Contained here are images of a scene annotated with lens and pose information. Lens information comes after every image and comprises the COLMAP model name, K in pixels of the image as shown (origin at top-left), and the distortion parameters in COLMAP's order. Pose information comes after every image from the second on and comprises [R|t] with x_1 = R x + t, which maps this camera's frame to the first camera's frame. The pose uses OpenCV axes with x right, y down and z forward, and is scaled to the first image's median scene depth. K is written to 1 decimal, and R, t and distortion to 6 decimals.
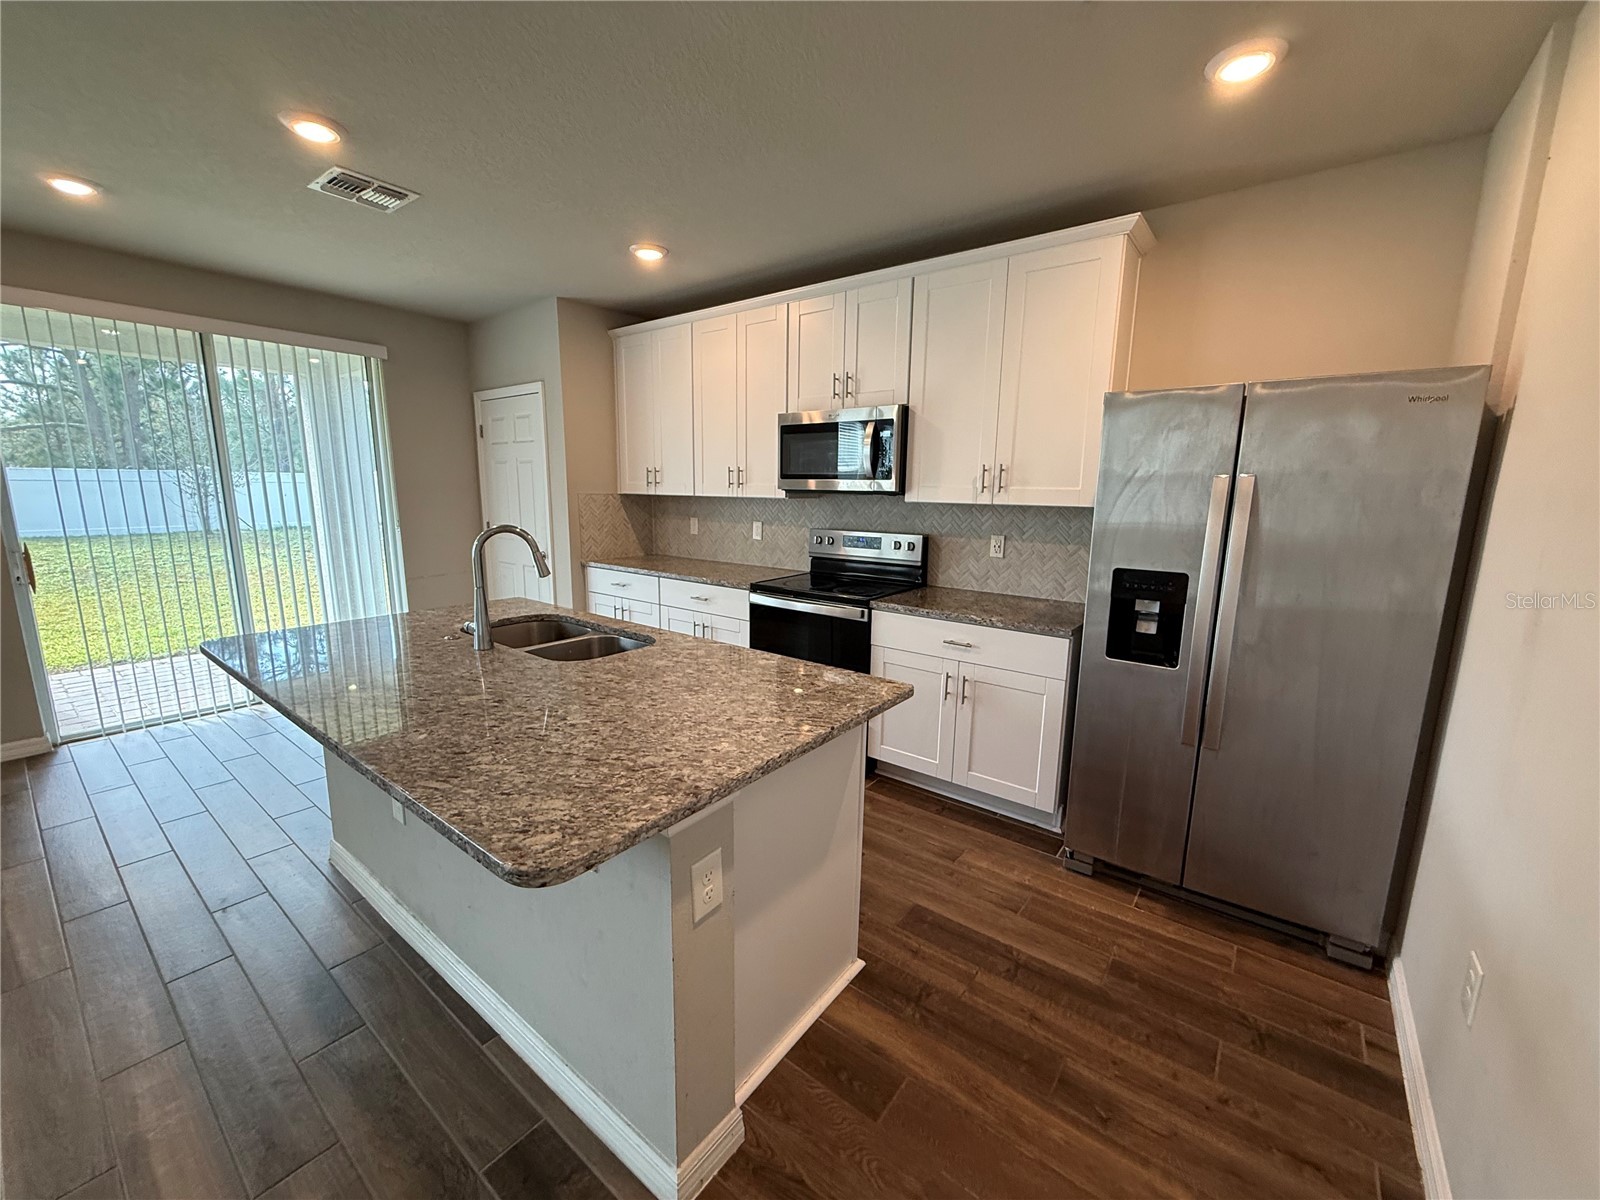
lens RADIAL K [[639.7, 0, 801.7], [0, 639.7, 603.9], [0, 0, 1]] dist [-0.001692, 0.000854]
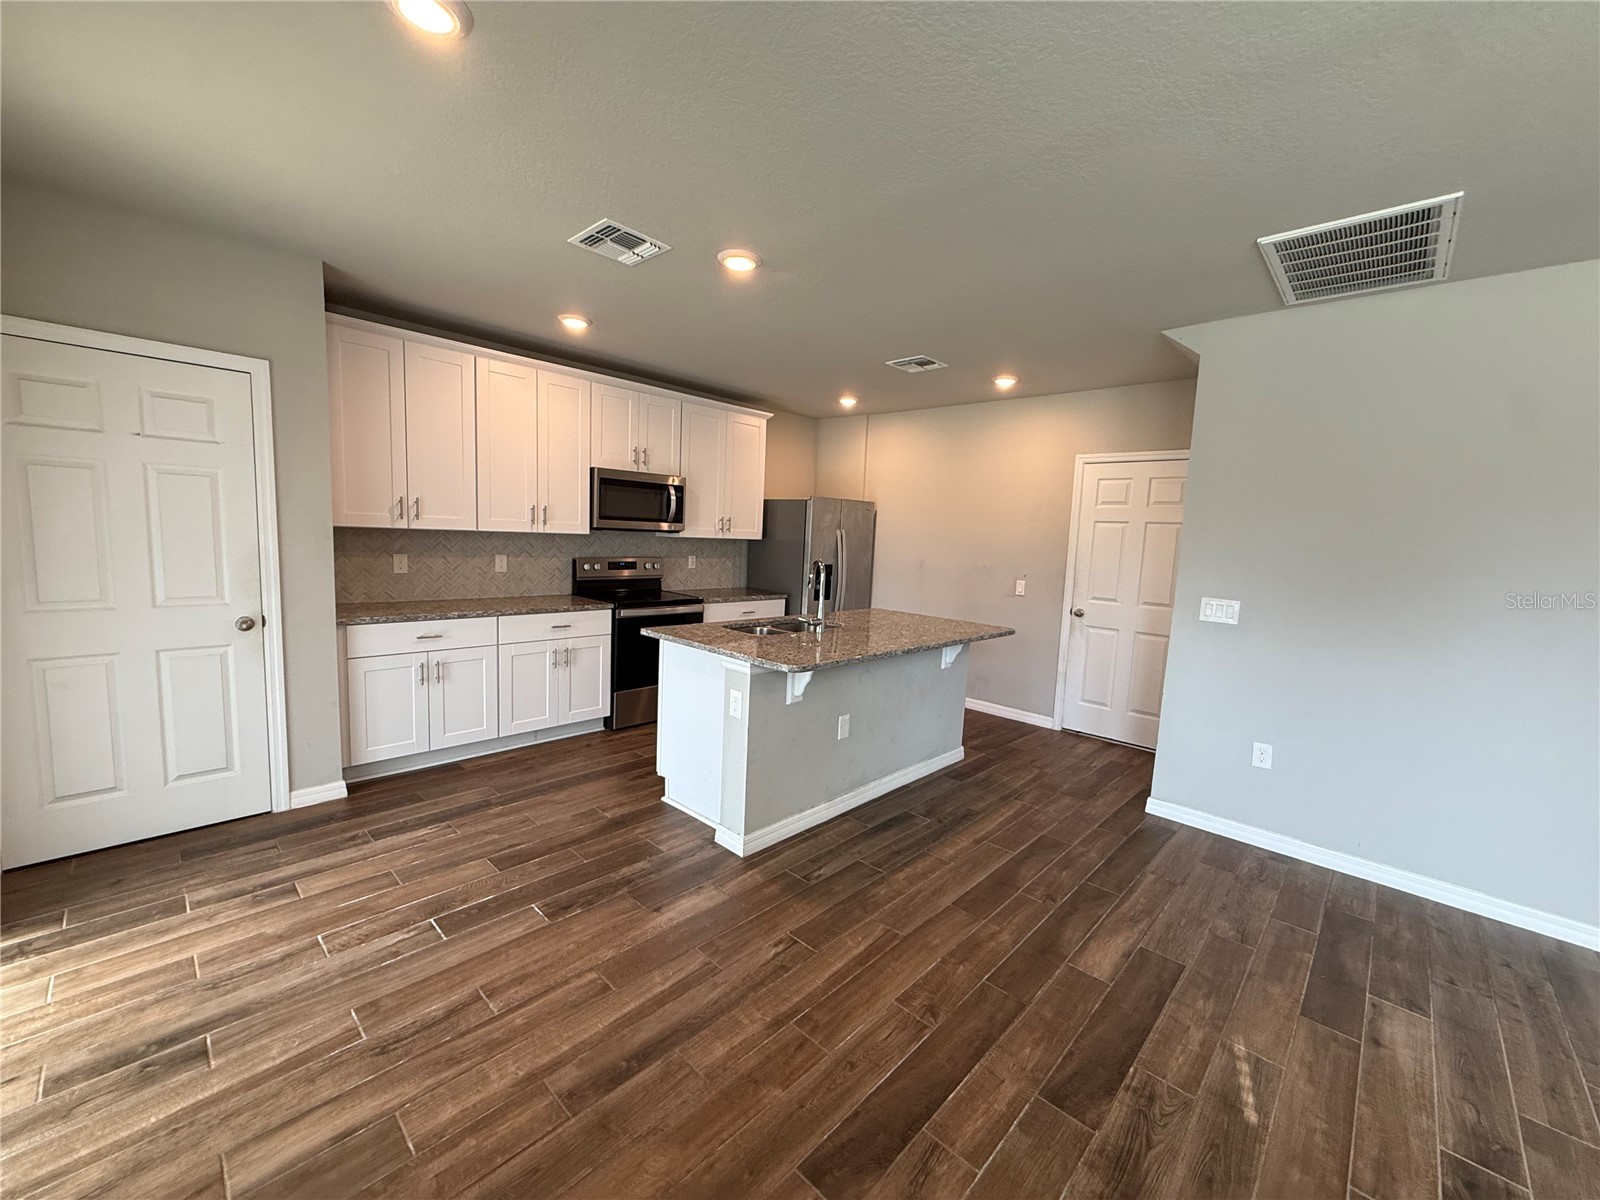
lens RADIAL K [[639.7, 0, 801.9], [0, 639.7, 601.5], [0, 0, 1]] dist [-0.001692, 0.000854]
pose [[0.102226, -0.118140, 0.987721, -1.285239], [0.134829, 0.985405, 0.103909, -0.116163], [-0.985581, 0.122552, 0.116663, 0.495556]]
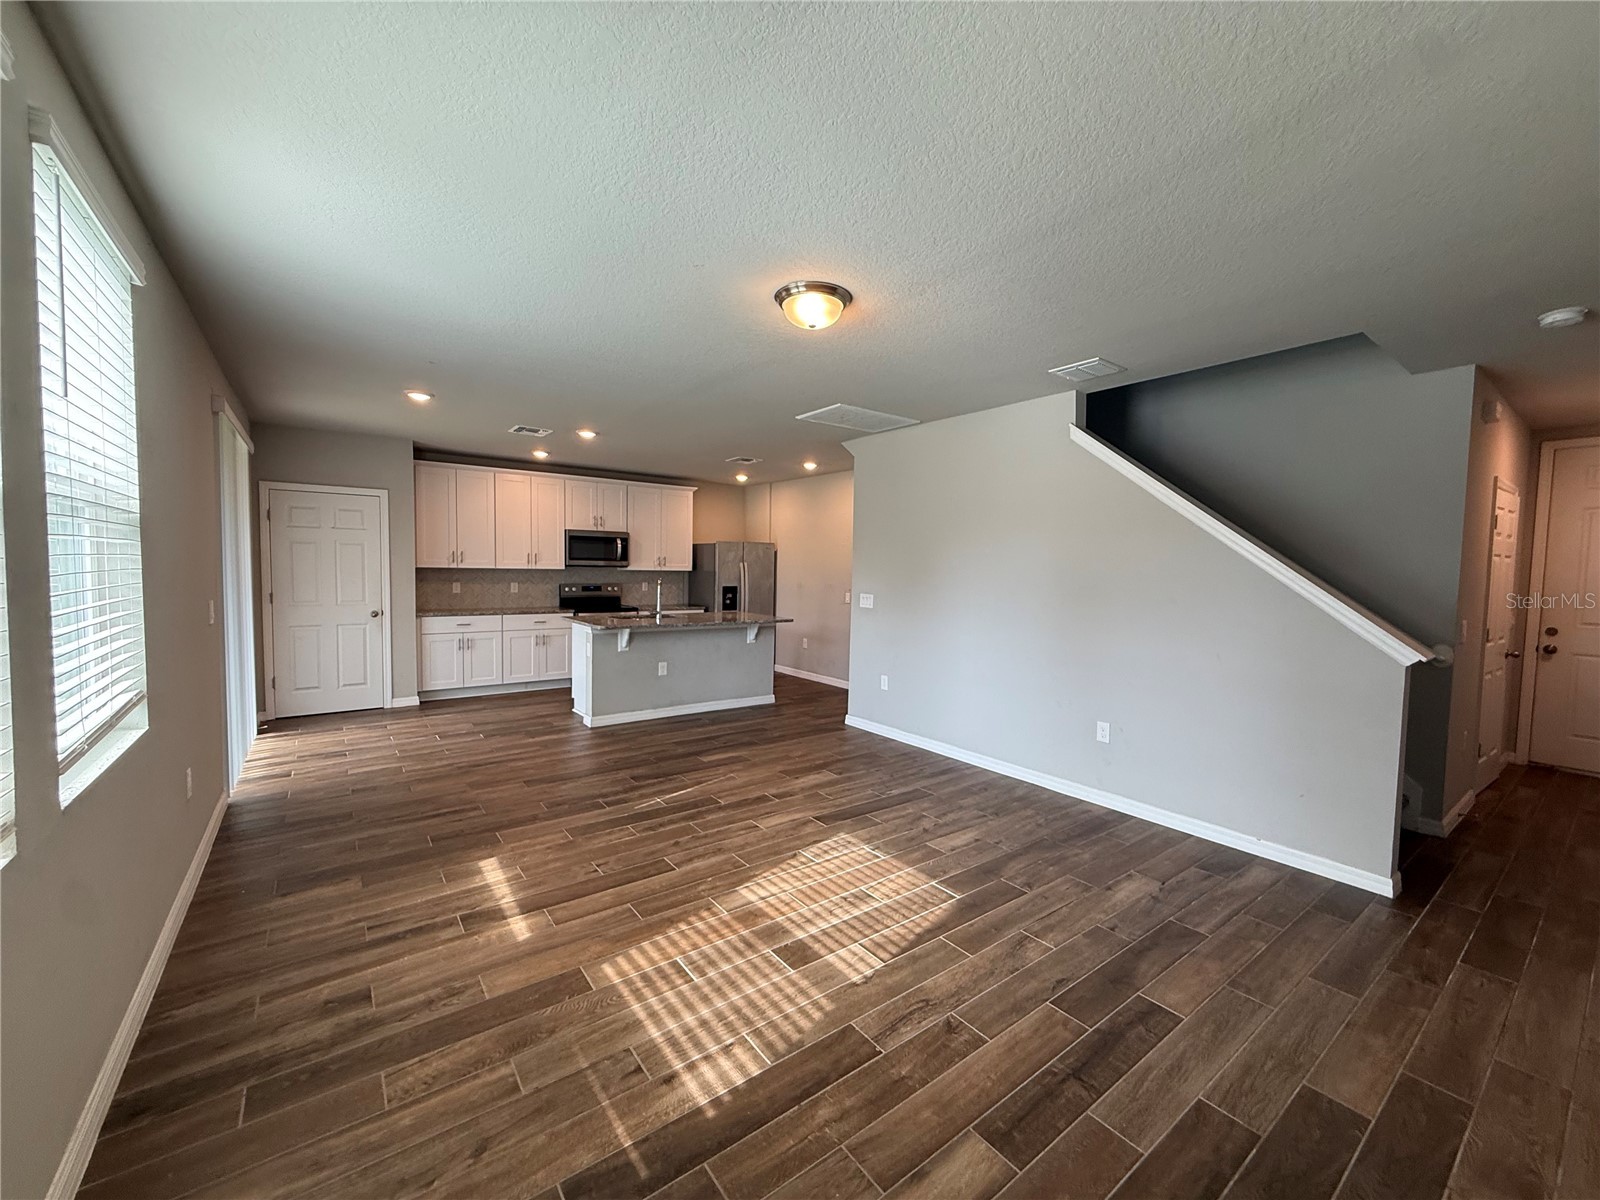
lens RADIAL K [[639.7, 0, 810.6], [0, 639.7, 604.4], [0, 0, 1]] dist [-0.001692, 0.000854]
pose [[0.257179, -0.067399, 0.964011, -1.923193], [0.159692, 0.986814, 0.026390, 0.020460], [-0.953078, 0.147158, 0.264551, -0.302021]]
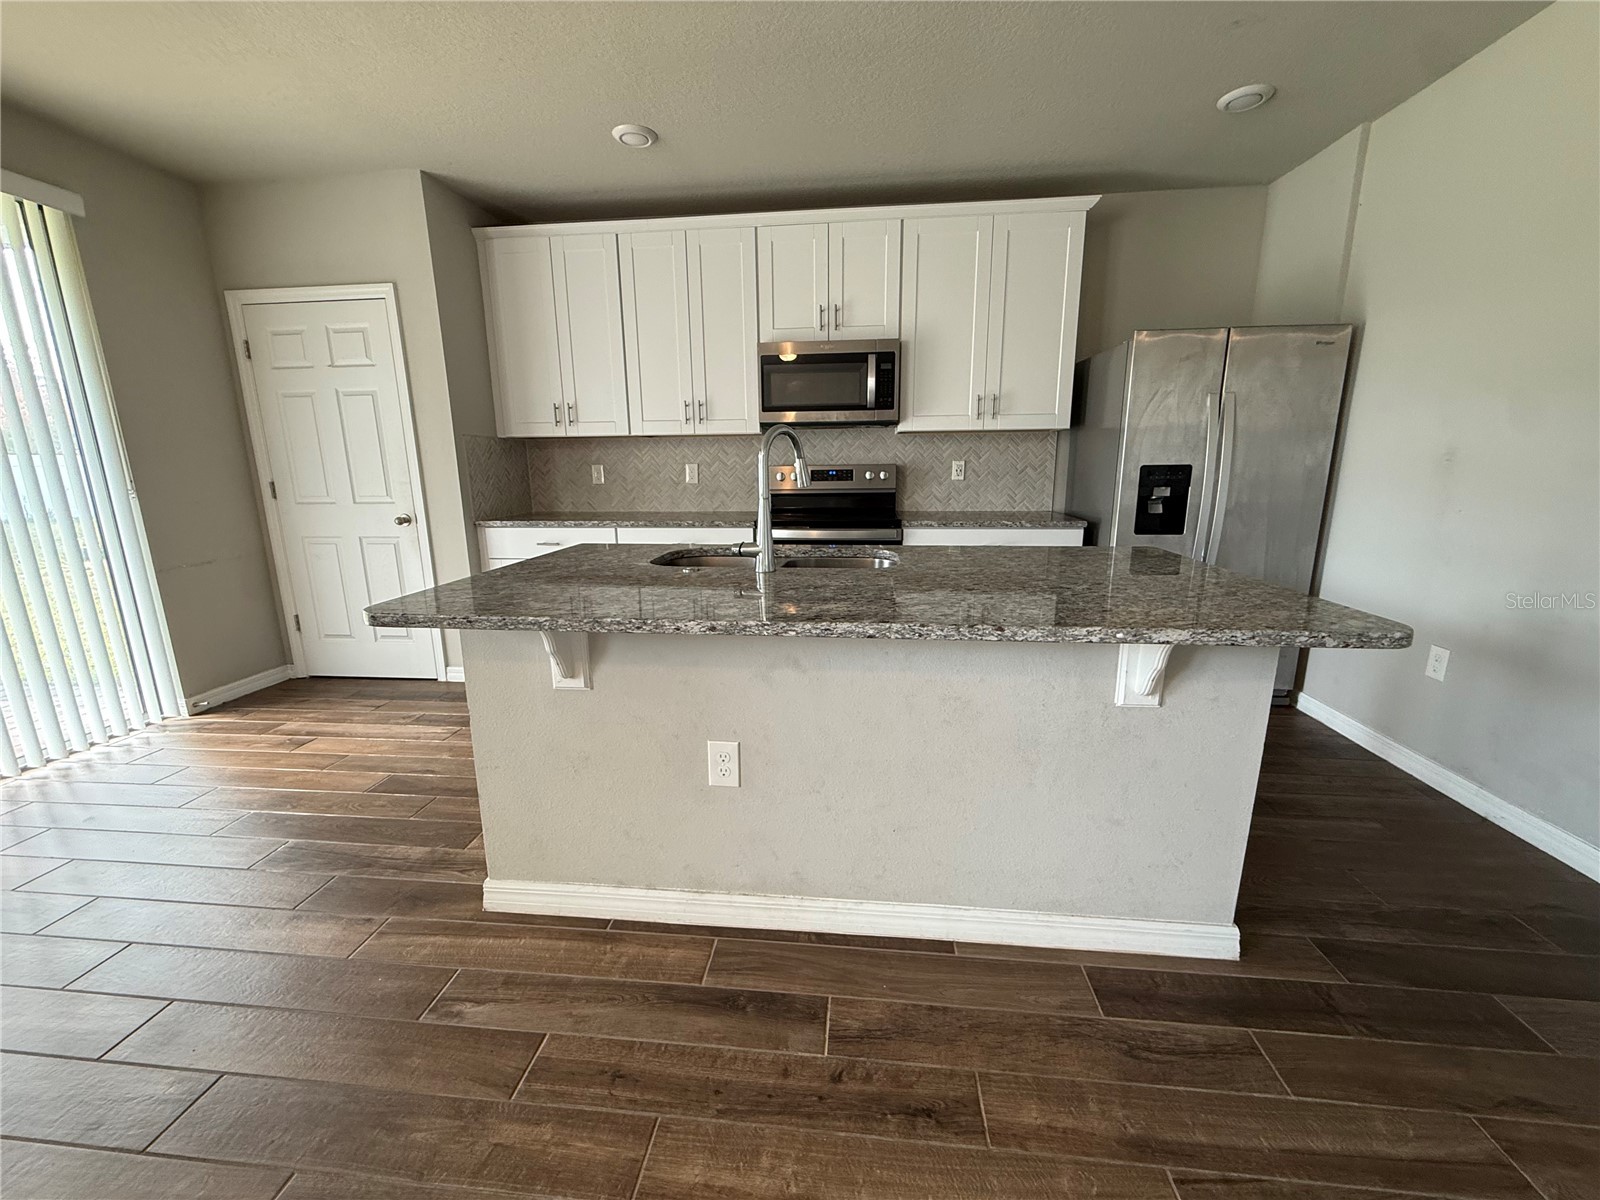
lens RADIAL K [[639.7, 0, 800.7], [0, 639.7, 602.1], [0, 0, 1]] dist [-0.001692, 0.000854]
pose [[0.850893, -0.135305, 0.507616, -0.532035], [0.117051, 0.990803, 0.067892, 0.033776], [-0.512134, 0.001649, 0.858904, 0.137916]]
